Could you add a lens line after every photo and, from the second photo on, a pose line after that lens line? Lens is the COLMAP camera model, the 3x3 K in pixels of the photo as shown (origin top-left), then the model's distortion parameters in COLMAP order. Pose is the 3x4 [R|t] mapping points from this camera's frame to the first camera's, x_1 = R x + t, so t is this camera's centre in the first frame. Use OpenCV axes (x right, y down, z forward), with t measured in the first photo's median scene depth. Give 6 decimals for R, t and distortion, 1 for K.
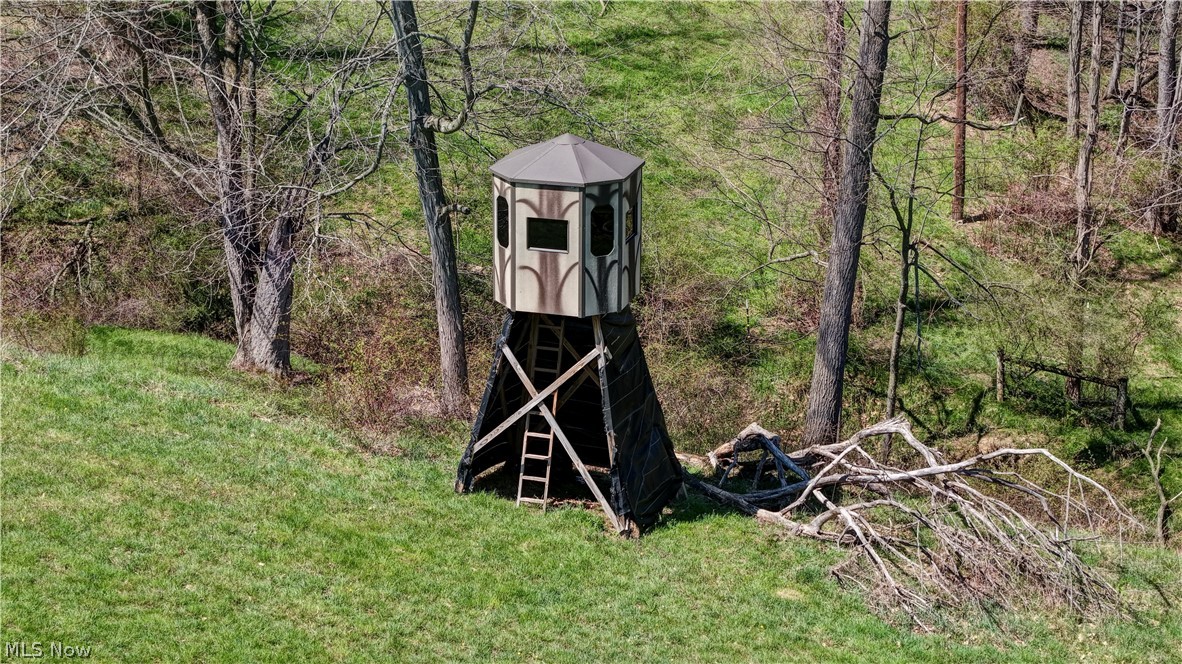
lens RADIAL K [[2415.6, 0, 590.3], [0, 2415.6, 332.0], [0, 0, 1]] dist [-0.227573, 0.000000]
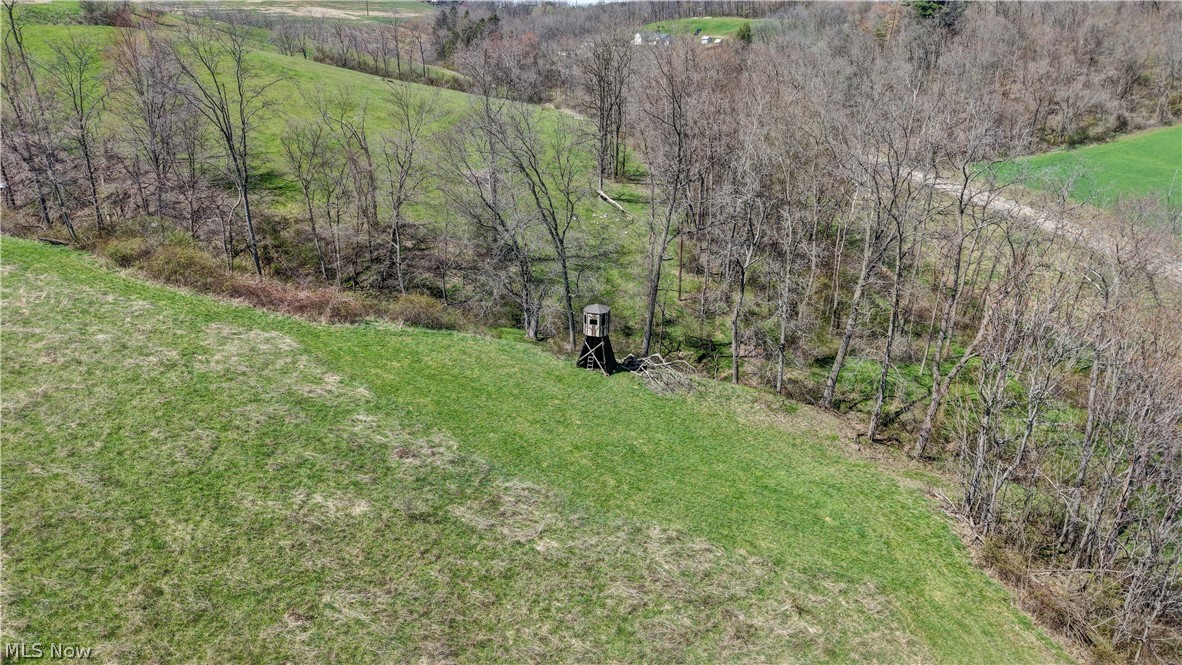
lens RADIAL K [[793.3, 0, 592.5], [0, 793.3, 333.3], [0, 0, 1]] dist [0.044386, -0.043751]
pose [[0.999861, 0.013749, 0.009479, -0.034038], [-0.014300, 0.998046, 0.060818, -0.115597], [-0.008624, -0.060945, 0.998104, -0.761017]]
